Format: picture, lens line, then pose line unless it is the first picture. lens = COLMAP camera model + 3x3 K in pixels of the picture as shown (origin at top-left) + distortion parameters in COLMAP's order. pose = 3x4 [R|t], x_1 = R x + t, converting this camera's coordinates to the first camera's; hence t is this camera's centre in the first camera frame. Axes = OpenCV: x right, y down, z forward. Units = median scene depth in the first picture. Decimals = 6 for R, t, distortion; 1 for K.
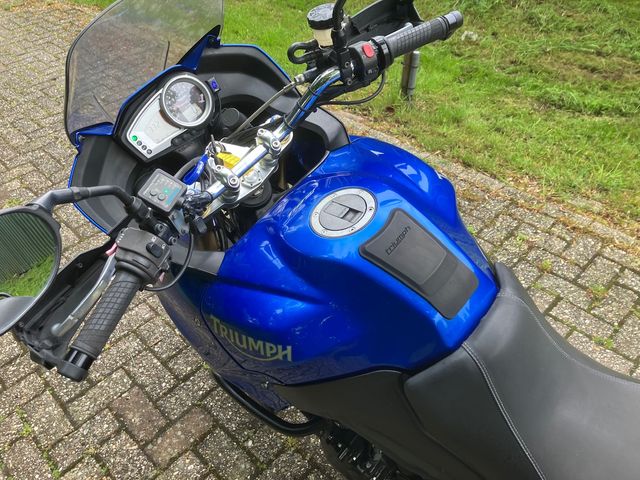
lens RADIAL K [[517.6, 0, 317.0], [0, 517.6, 242.0], [0, 0, 1]] dist [-0.001463, 0.012941]
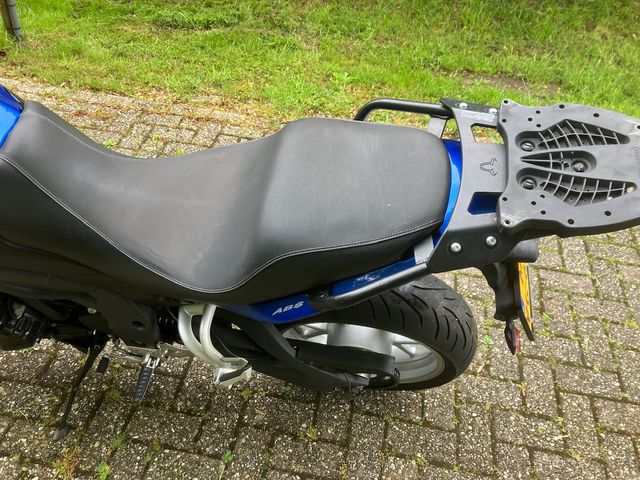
lens RADIAL K [[522.4, 0, 325.4], [0, 522.4, 236.2], [0, 0, 1]] dist [0.012319, -0.015080]
pose [[0.813391, -0.334507, 0.475919, 0.074654], [0.301870, 0.942069, 0.146222, 0.128123], [-0.497261, 0.024730, 0.867248, -0.152195]]
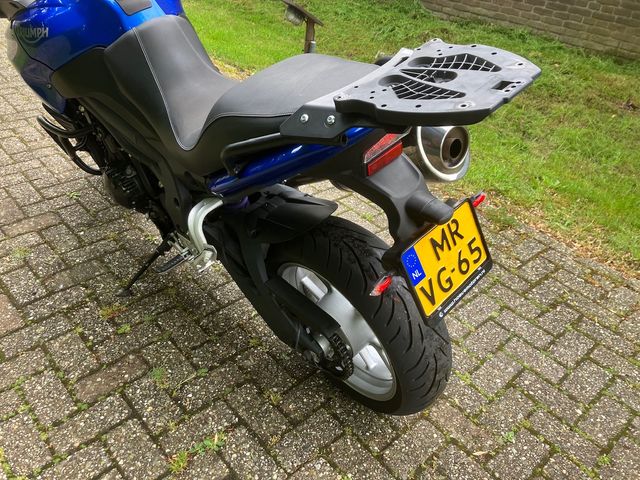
lens RADIAL K [[522.4, 0, 334.3], [0, 522.4, 242.4], [0, 0, 1]] dist [0.012319, -0.015080]
pose [[0.989585, 0.136135, 0.046790, 0.300481], [-0.129252, 0.983379, -0.127514, 0.326801], [-0.063372, 0.120138, 0.990733, -0.254140]]
